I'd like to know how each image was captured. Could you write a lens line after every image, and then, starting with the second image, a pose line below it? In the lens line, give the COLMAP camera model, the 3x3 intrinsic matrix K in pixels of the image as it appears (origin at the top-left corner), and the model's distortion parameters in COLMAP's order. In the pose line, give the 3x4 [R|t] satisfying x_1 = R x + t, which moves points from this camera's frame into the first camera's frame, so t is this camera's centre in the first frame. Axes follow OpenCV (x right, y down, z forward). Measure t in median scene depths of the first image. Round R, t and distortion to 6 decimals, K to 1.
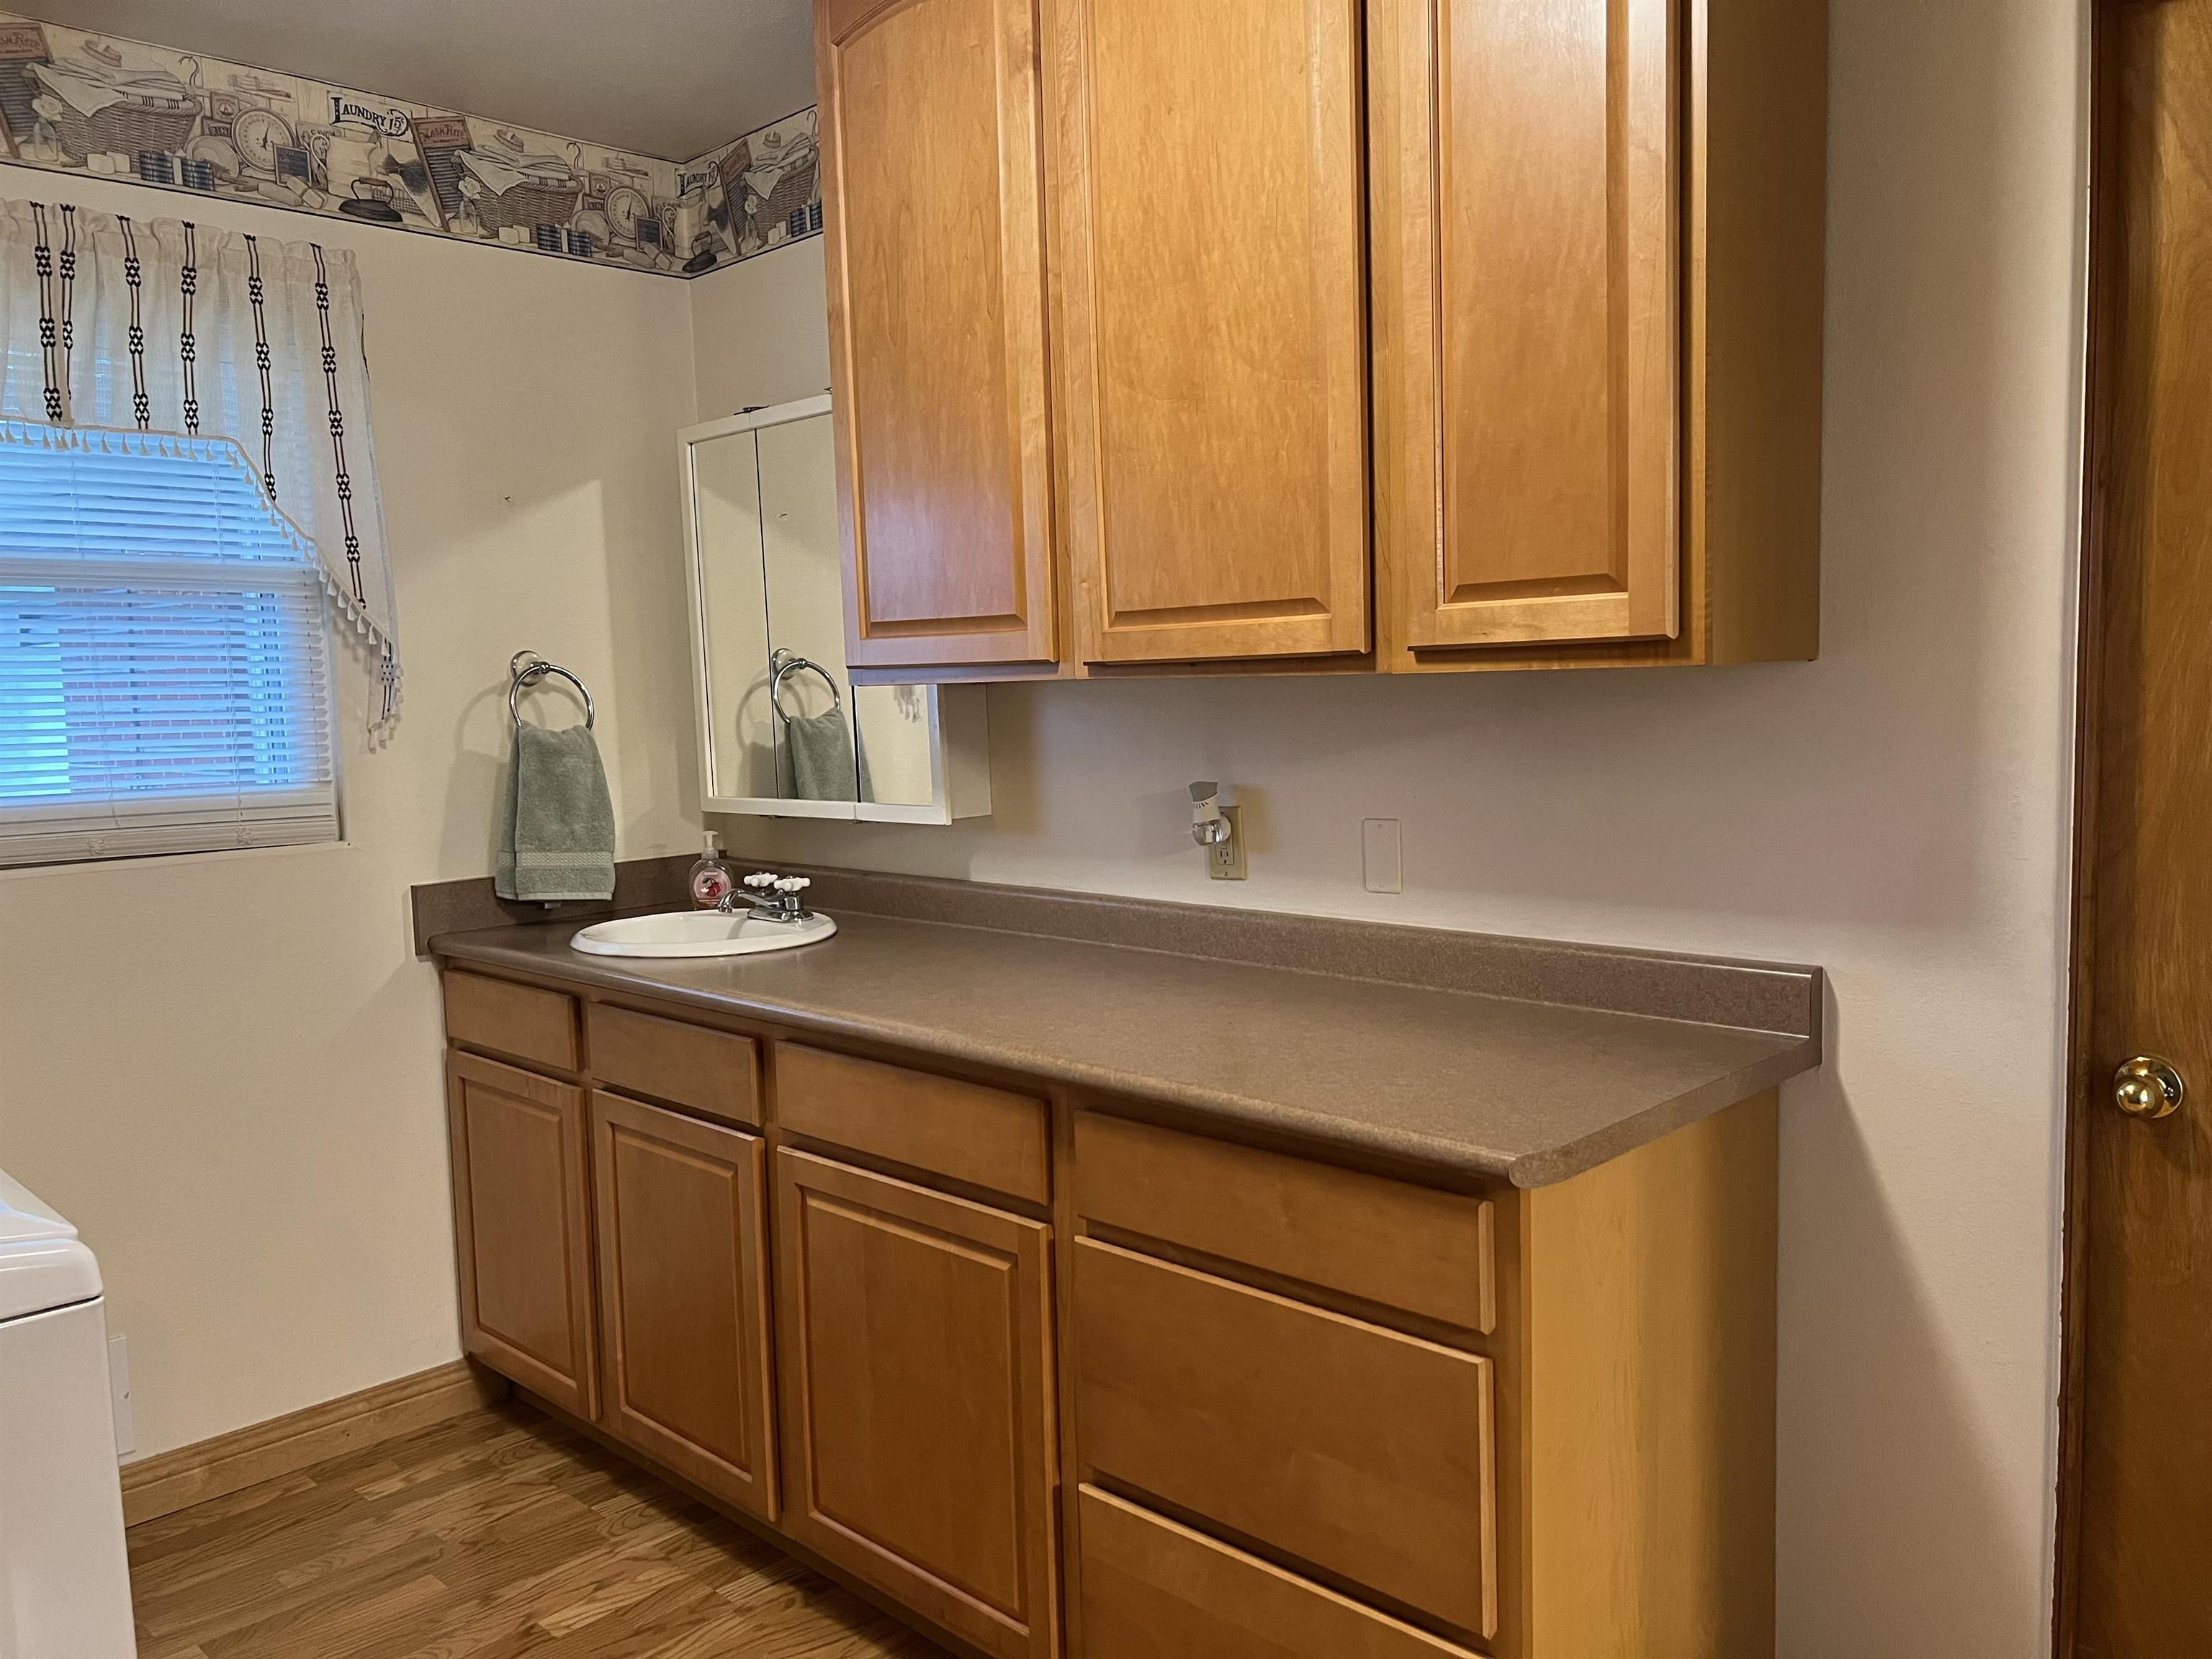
lens RADIAL K [[1645.6, 0, 1136.7], [0, 1645.6, 845.3], [0, 0, 1]] dist [0.064545, -0.071348]
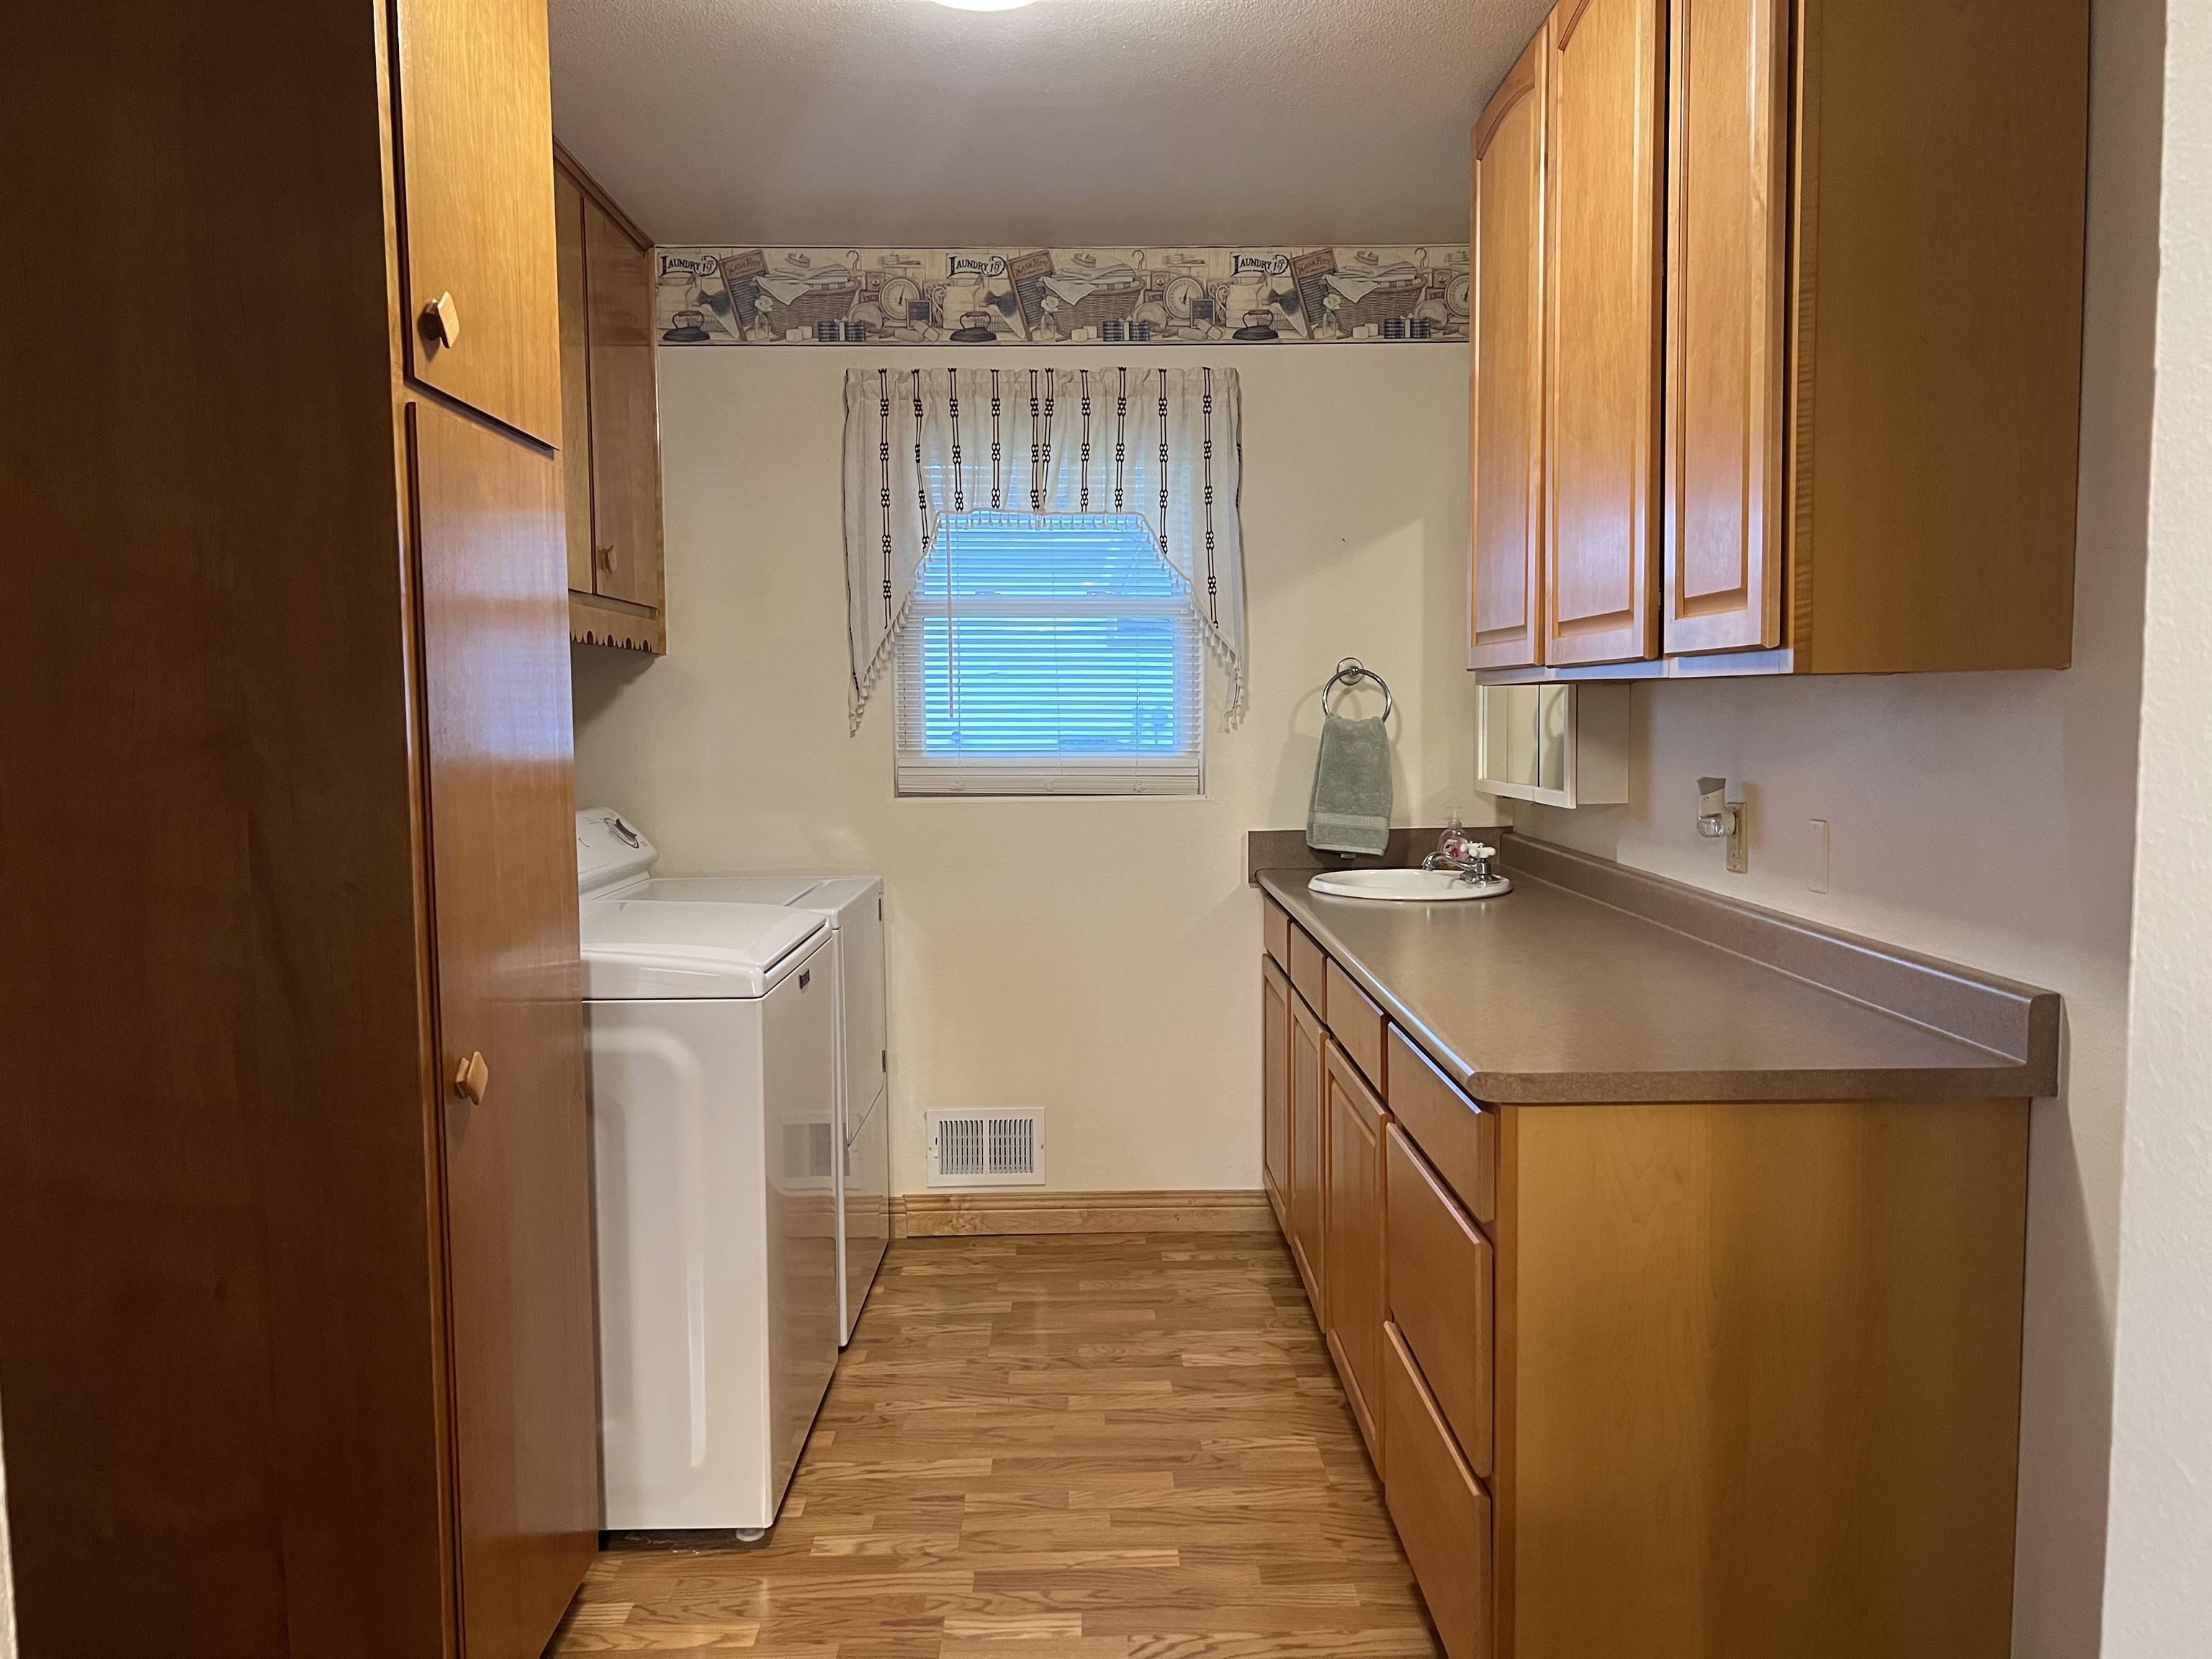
lens RADIAL K [[1645.6, 0, 1144.2], [0, 1645.6, 860.7], [0, 0, 1]] dist [0.064545, -0.071348]
pose [[0.716732, 0.085094, -0.692137, 0.464455], [-0.080450, 0.995990, 0.039142, 0.002449], [0.692692, 0.027628, 0.720704, -0.026395]]
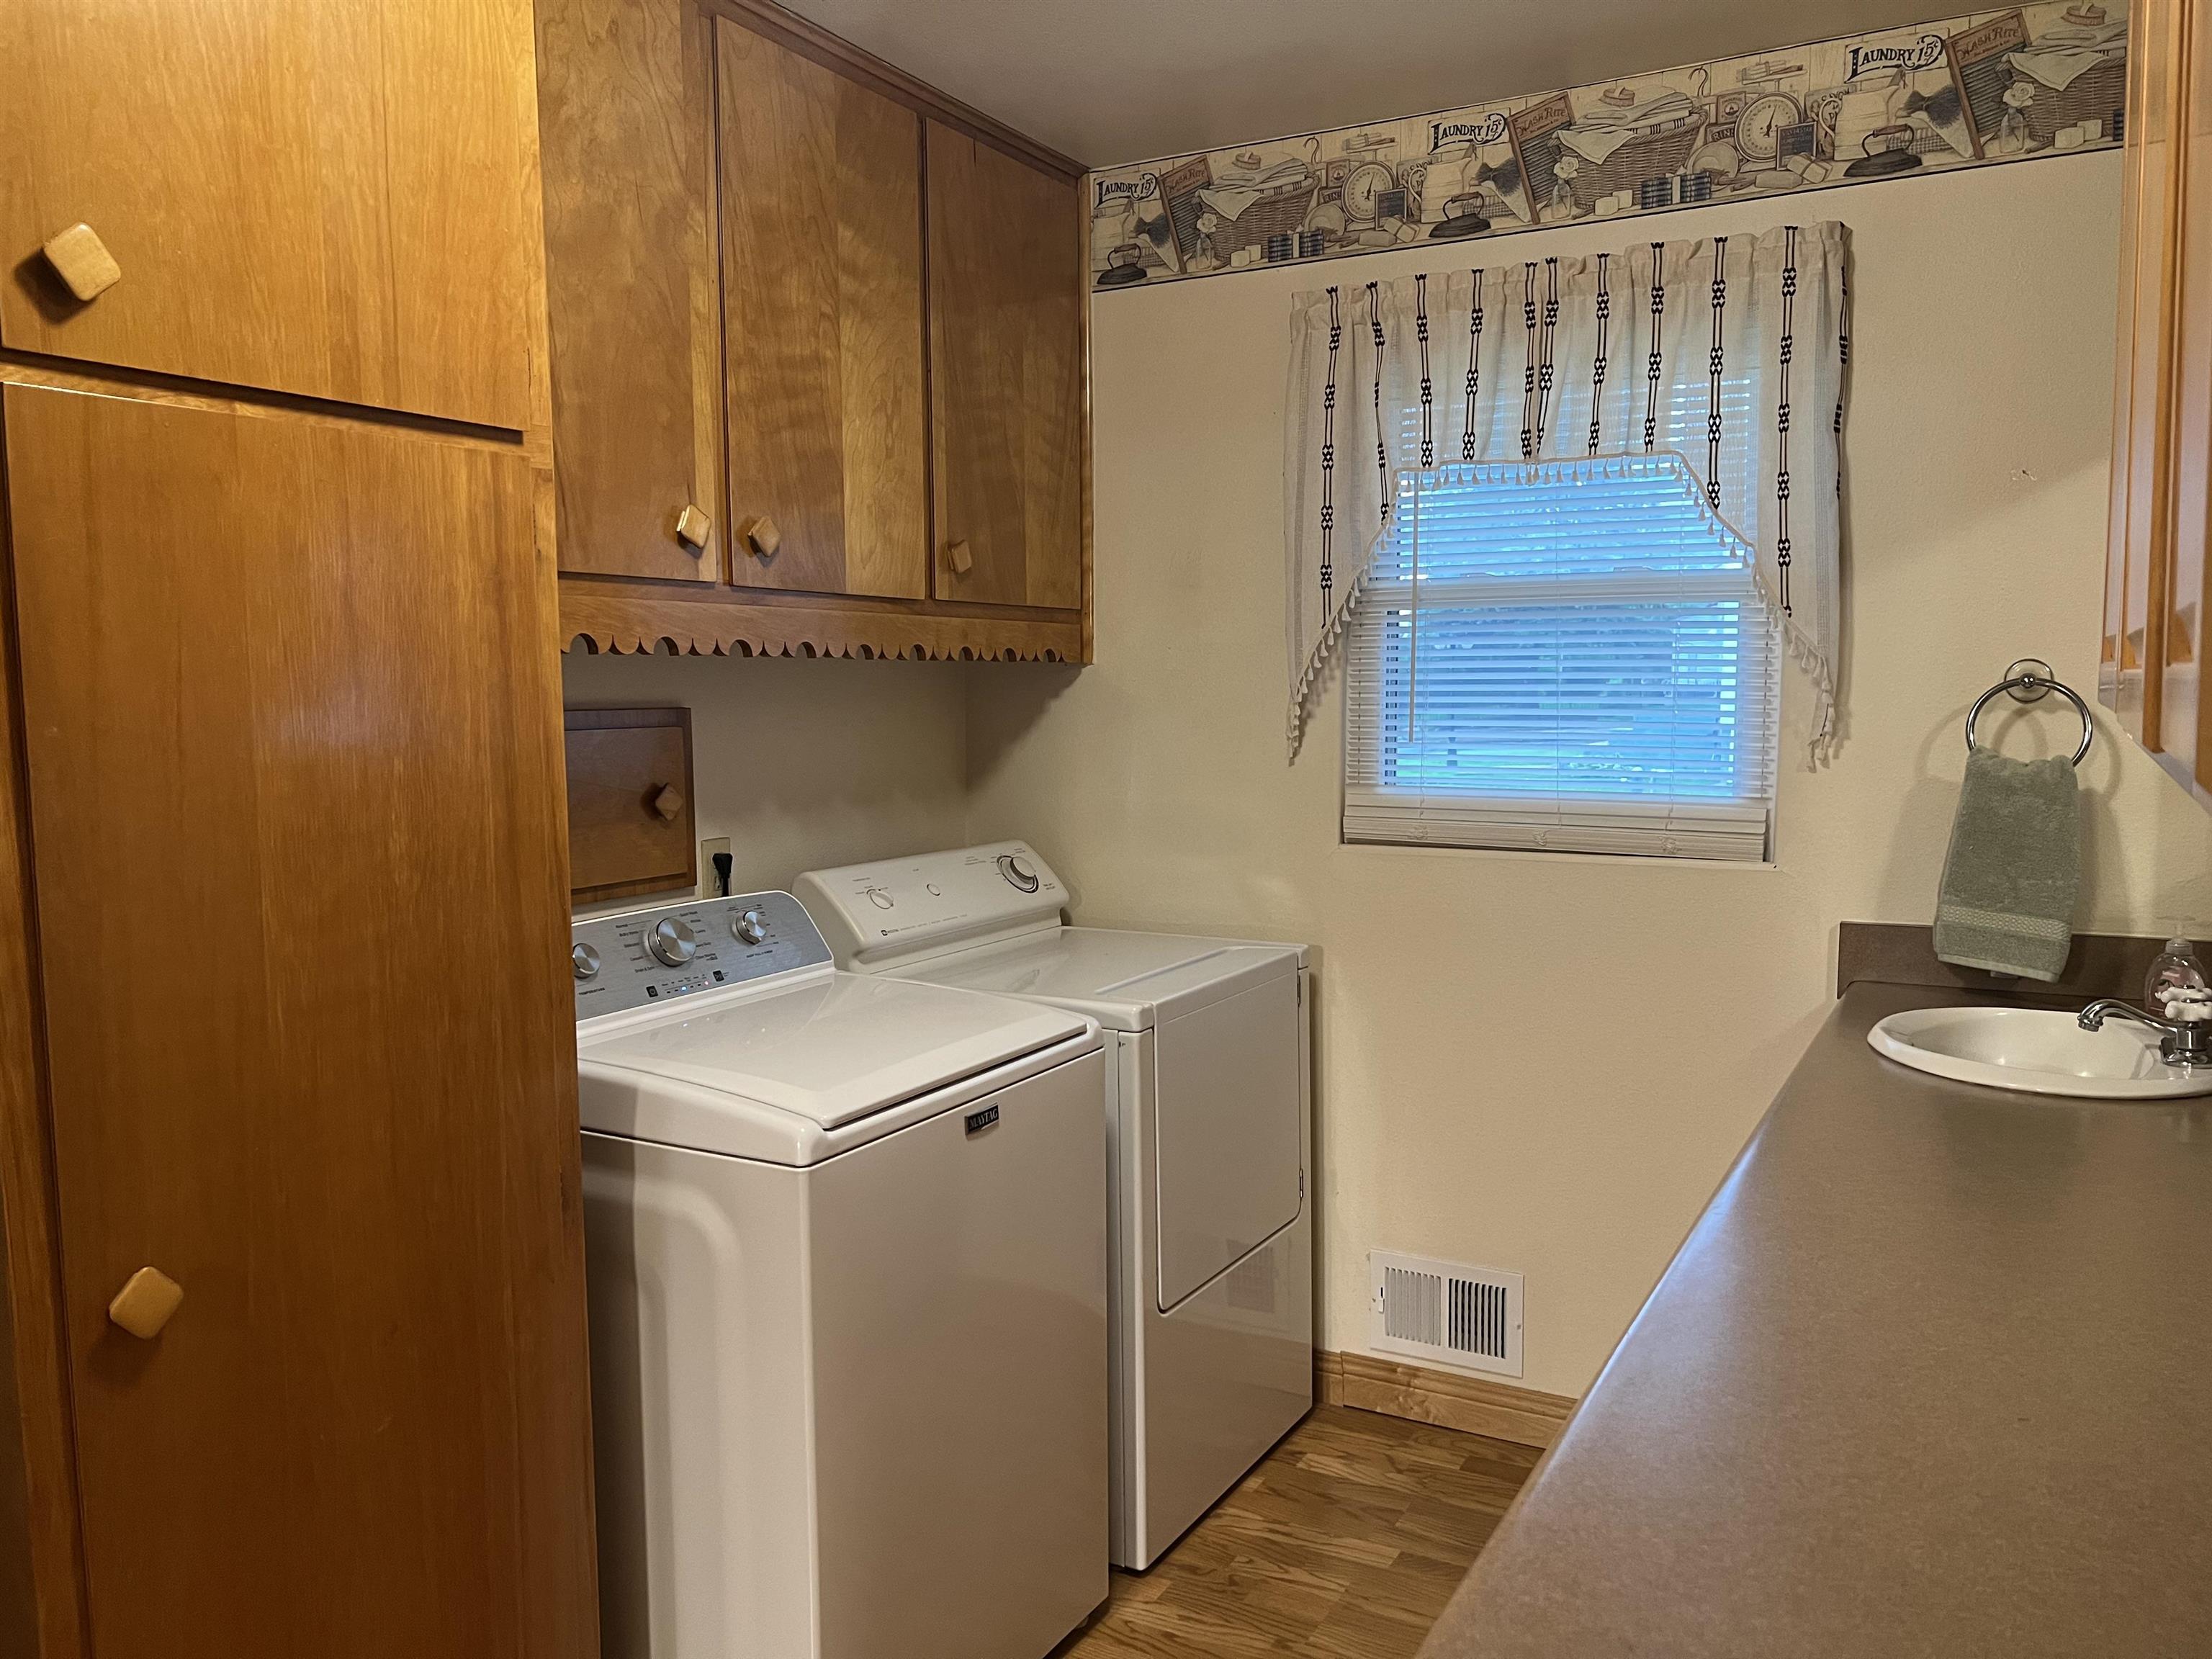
lens RADIAL K [[1645.6, 0, 1154.4], [0, 1645.6, 843.1], [0, 0, 1]] dist [0.064545, -0.071348]
pose [[0.274908, 0.115999, -0.954447, 0.335765], [-0.098308, 0.990884, 0.092111, -0.068630], [0.956431, 0.068508, 0.283806, 0.416335]]
